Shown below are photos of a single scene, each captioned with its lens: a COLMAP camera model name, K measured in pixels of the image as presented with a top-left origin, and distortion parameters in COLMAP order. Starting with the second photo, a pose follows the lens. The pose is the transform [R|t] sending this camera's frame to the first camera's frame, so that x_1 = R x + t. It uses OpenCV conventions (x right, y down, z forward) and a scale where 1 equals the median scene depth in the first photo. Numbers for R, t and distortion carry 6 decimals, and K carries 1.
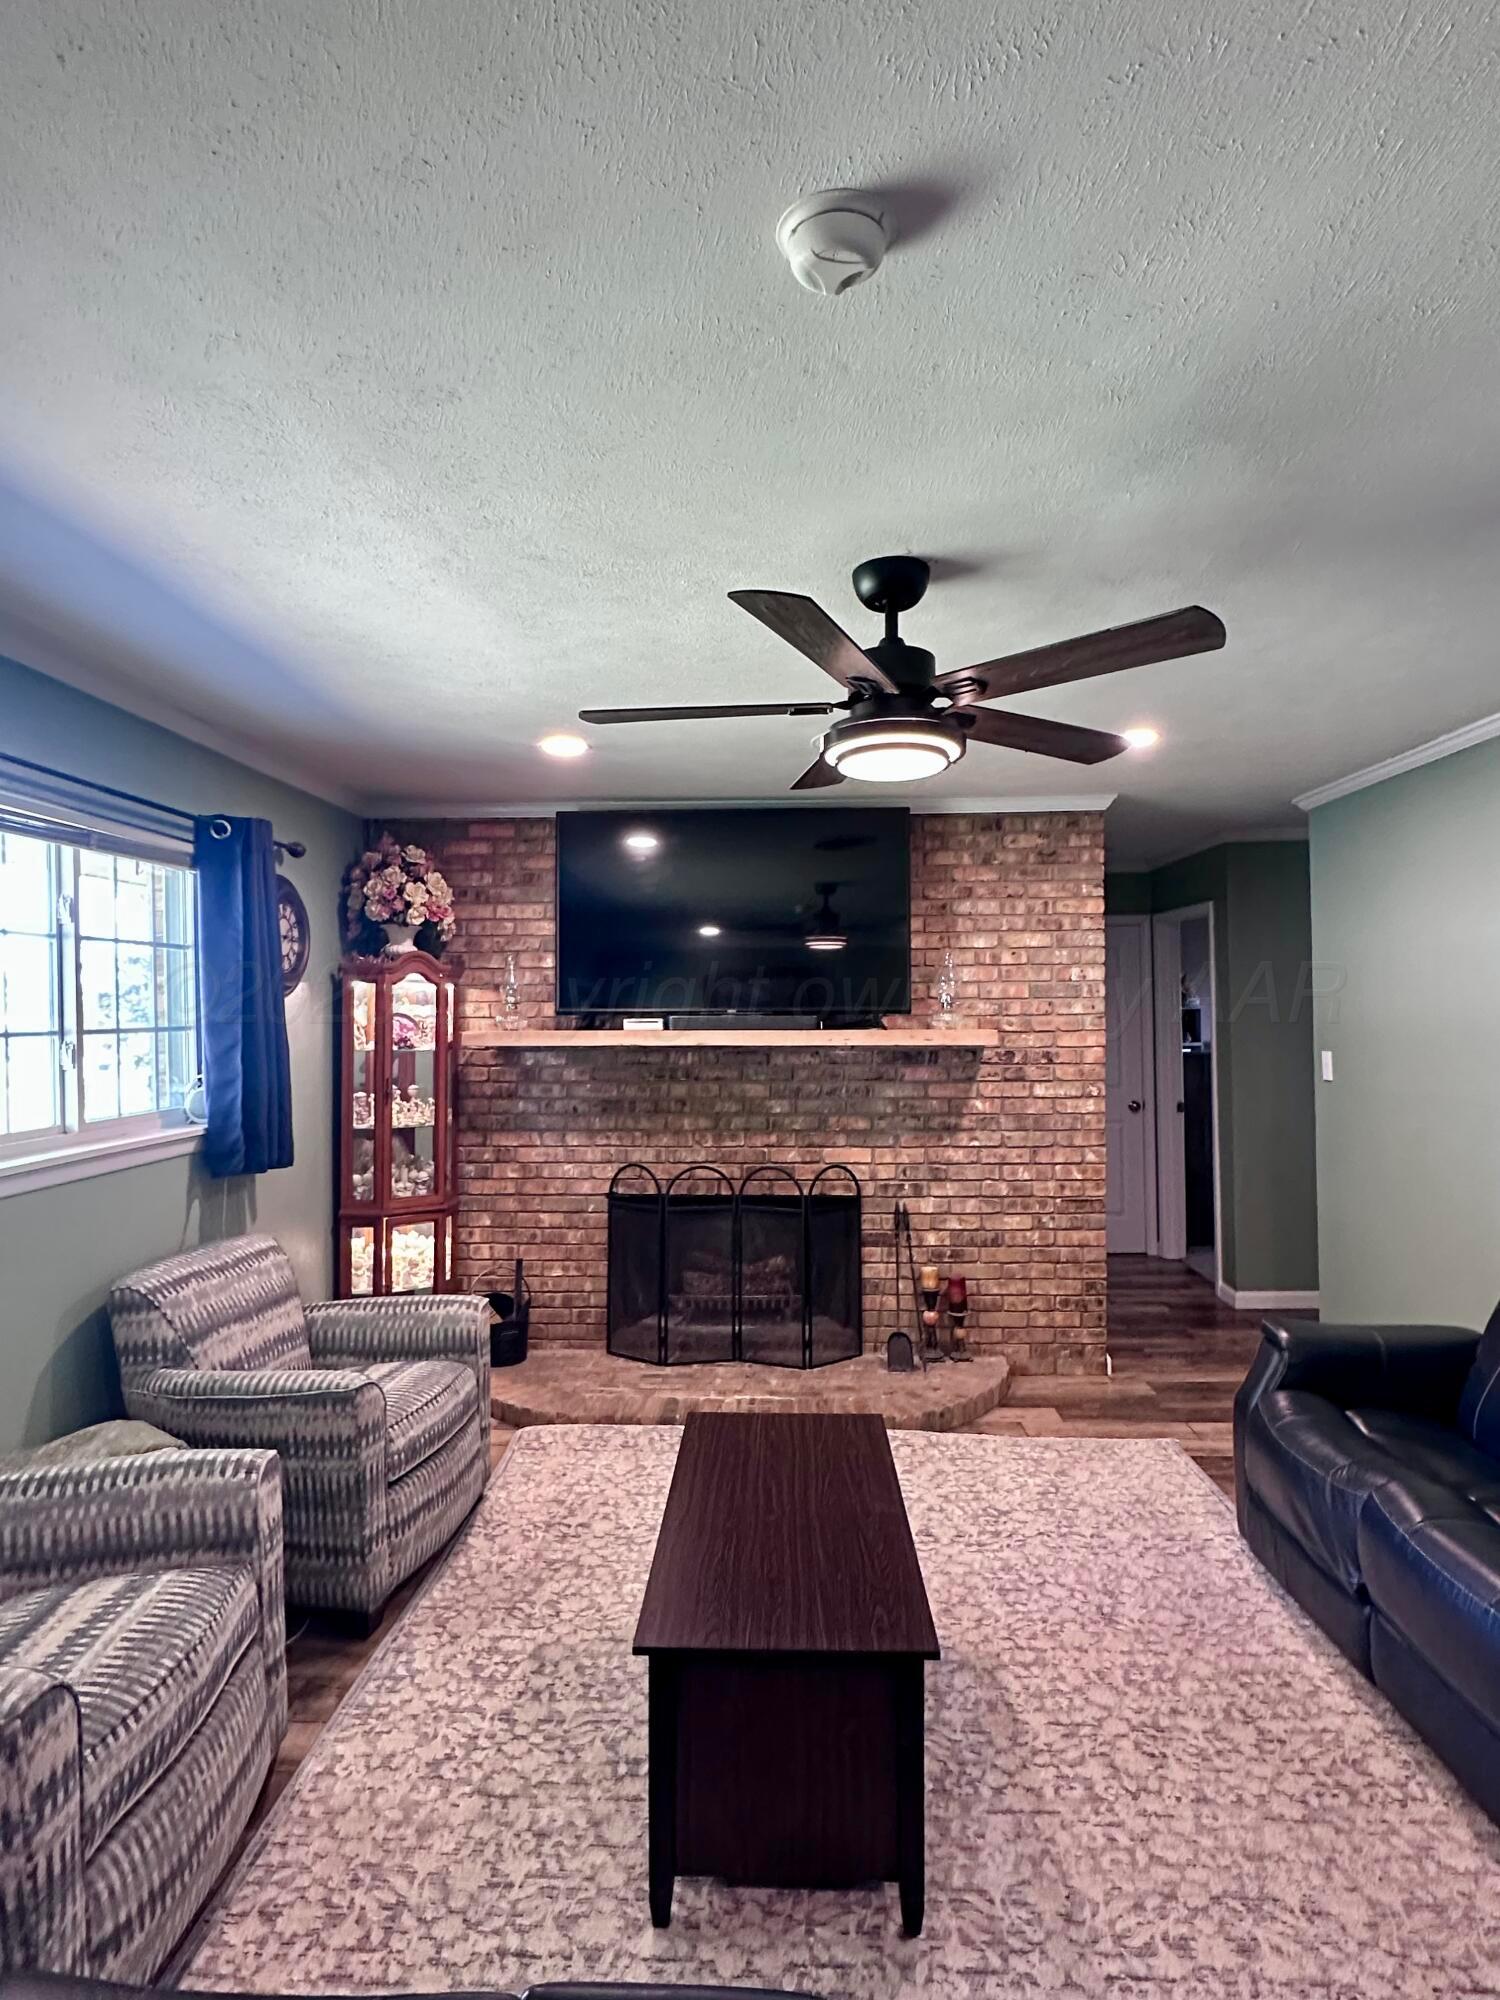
lens RADIAL K [[1112.1, 0, 748.6], [0, 1112.1, 1005.0], [0, 0, 1]] dist [0.000759, -0.000123]
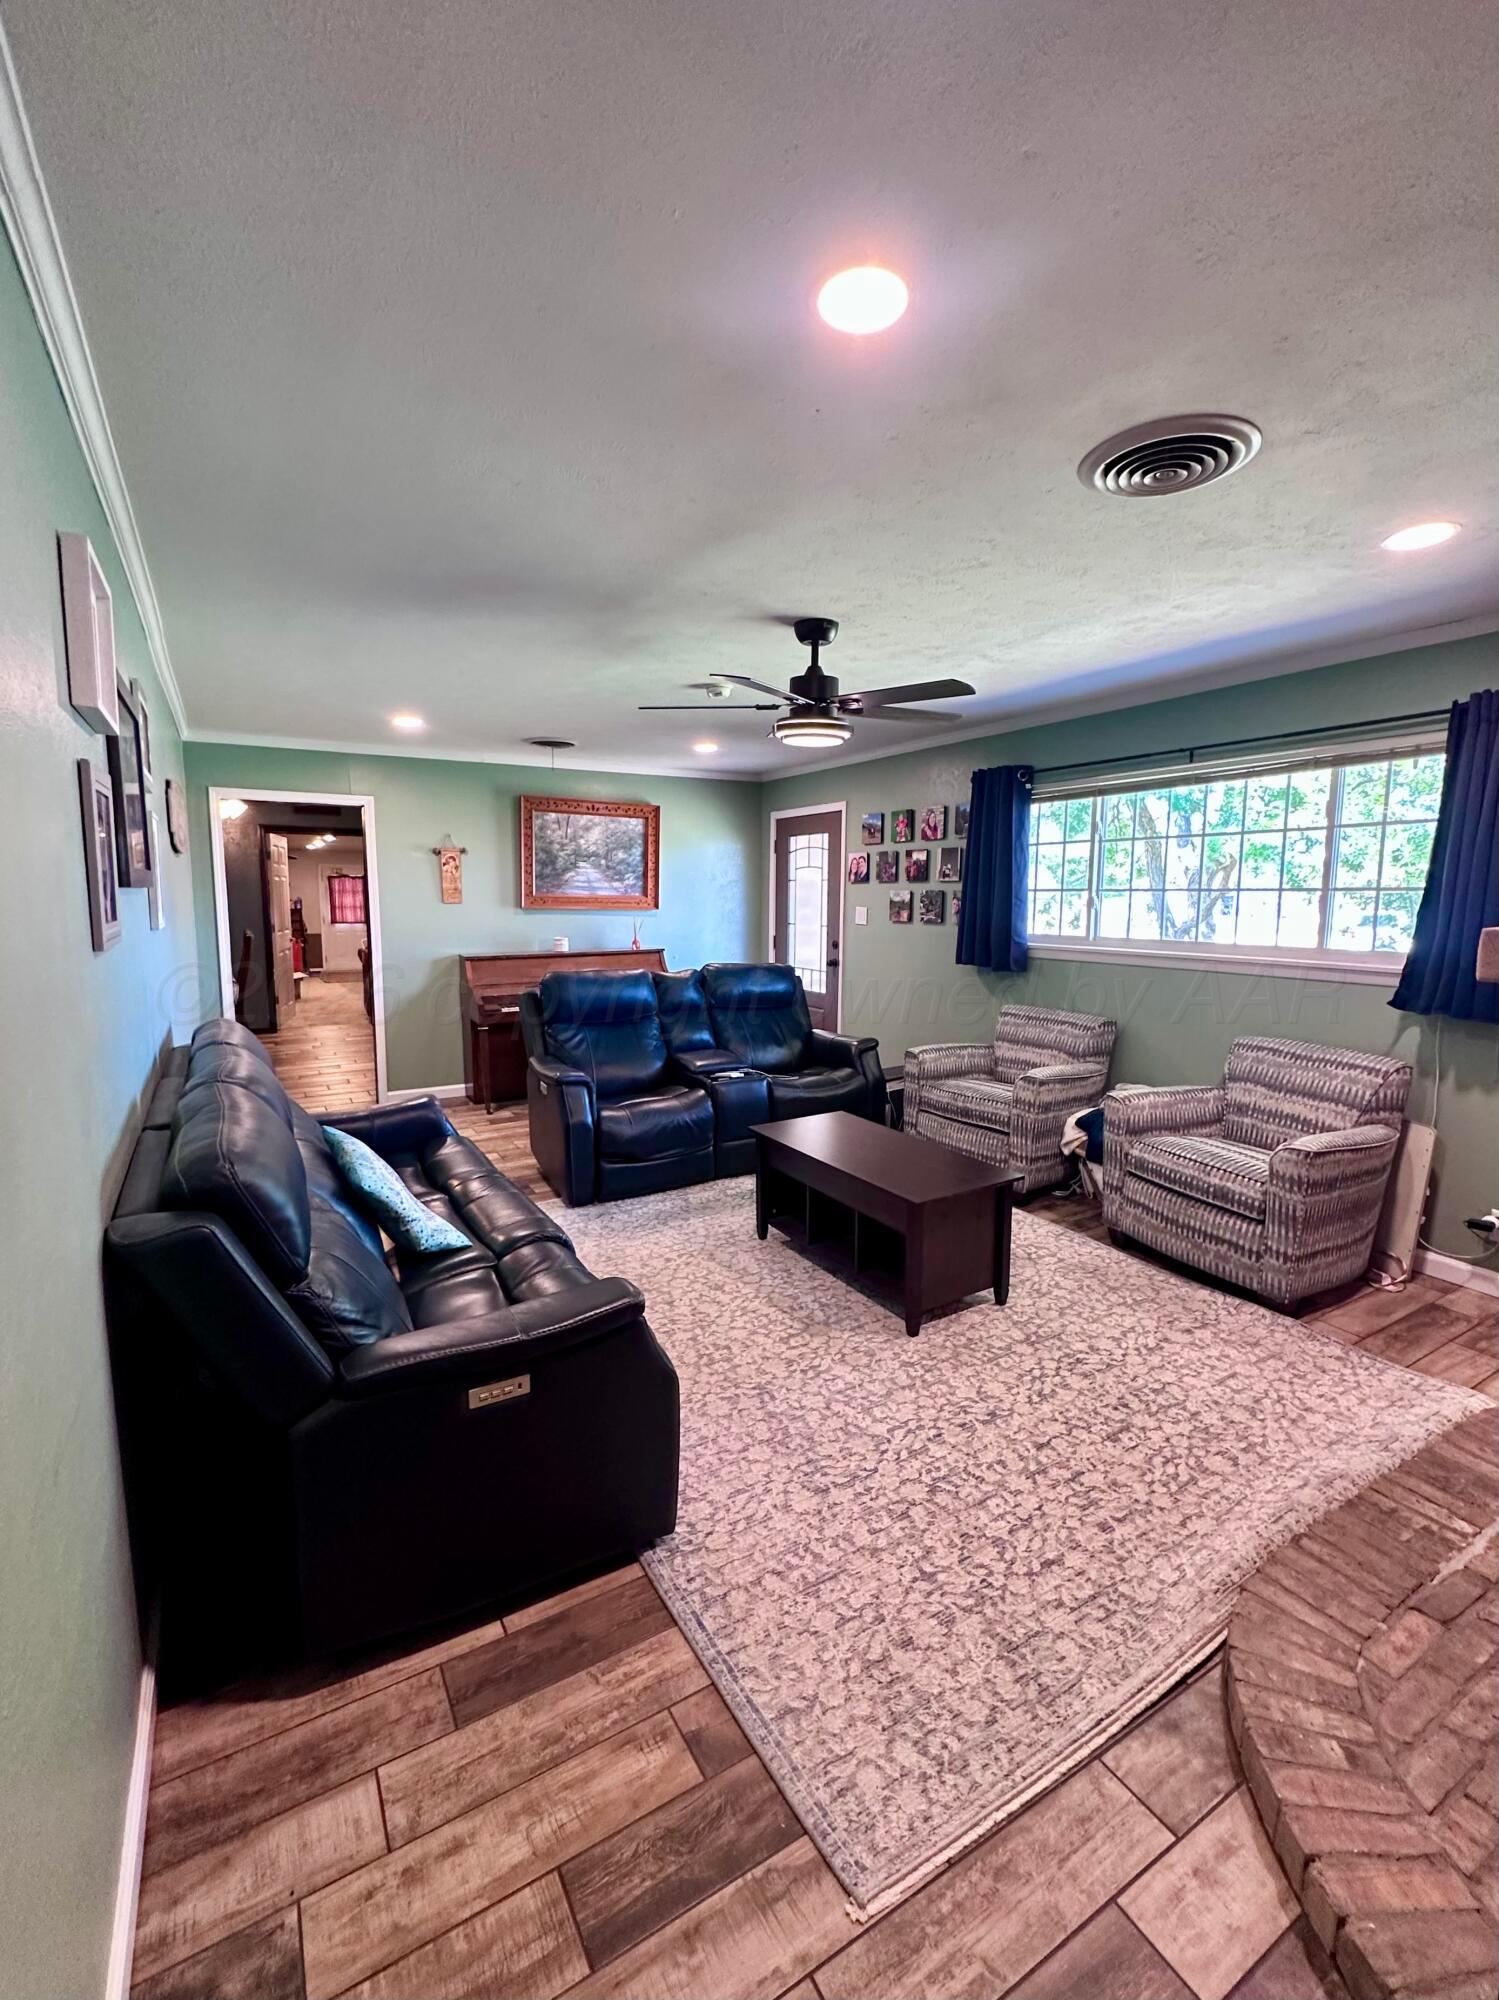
lens RADIAL K [[860.0, 0, 746.9], [0, 860.0, 1004.0], [0, 0, 1]] dist [0.000219, 0.000016]
pose [[-0.840830, 0.081249, -0.535167, 0.841407], [0.011905, 0.991207, 0.131781, 0.017160], [0.541168, 0.104434, -0.834404, 1.813337]]
